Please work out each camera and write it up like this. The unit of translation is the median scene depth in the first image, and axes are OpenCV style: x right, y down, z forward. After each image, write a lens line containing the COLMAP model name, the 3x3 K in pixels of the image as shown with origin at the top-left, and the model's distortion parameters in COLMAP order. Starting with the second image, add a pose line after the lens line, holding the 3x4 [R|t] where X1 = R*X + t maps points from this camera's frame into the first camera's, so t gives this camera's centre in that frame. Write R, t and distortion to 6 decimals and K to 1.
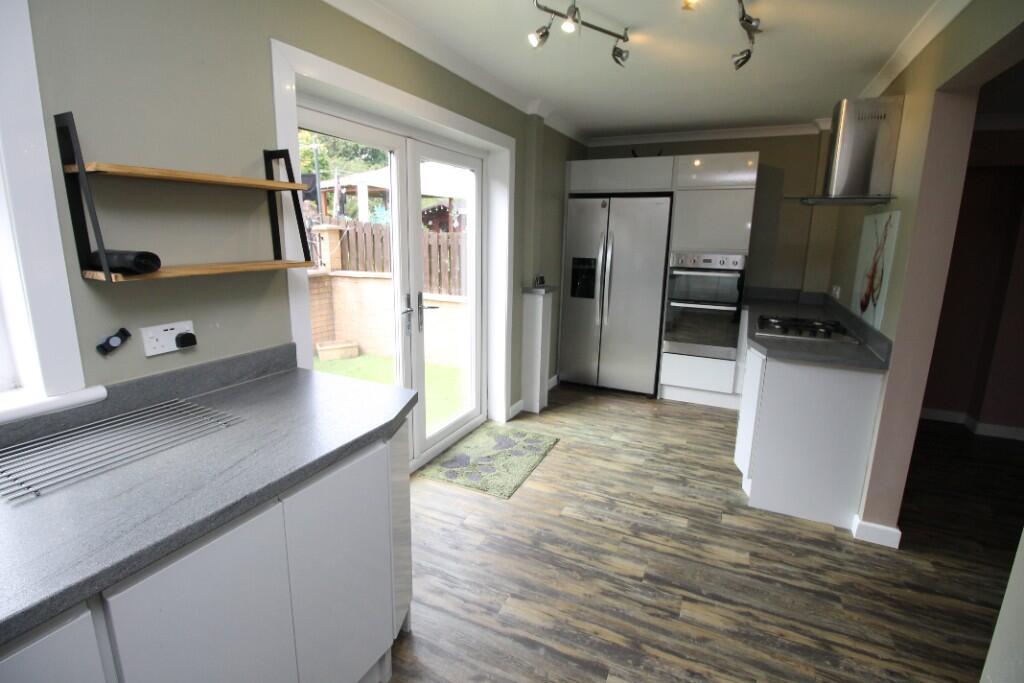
lens RADIAL K [[477.4, 0, 511.4], [0, 477.4, 329.6], [0, 0, 1]] dist [-0.000159, -0.012959]
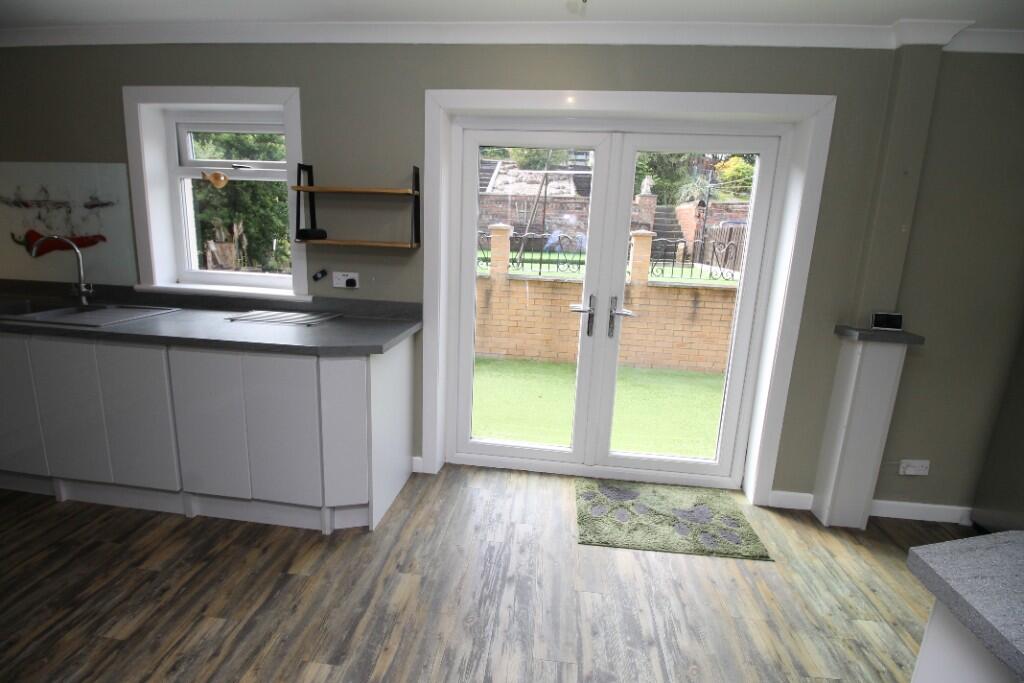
lens RADIAL K [[477.4, 0, 511.4], [0, 477.4, 329.6], [0, 0, 1]] dist [-0.000159, -0.012959]
pose [[0.338705, 0.189693, -0.921572, 0.833926], [-0.223505, 0.967651, 0.117033, -0.106365], [0.913961, 0.166336, 0.370146, 0.651478]]
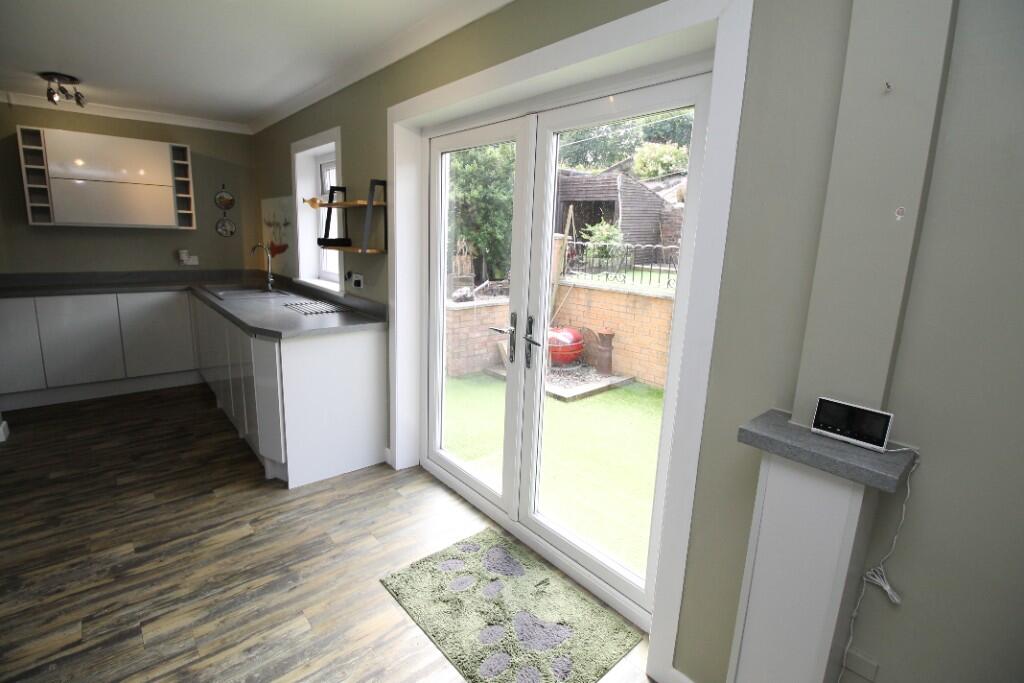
lens RADIAL K [[477.4, 0, 511.4], [0, 477.4, 329.6], [0, 0, 1]] dist [-0.000159, -0.012959]
pose [[-0.393907, 0.148261, -0.907114, 0.680844], [-0.221762, 0.942420, 0.250330, -0.323484], [0.891997, 0.299770, -0.338347, 1.673030]]
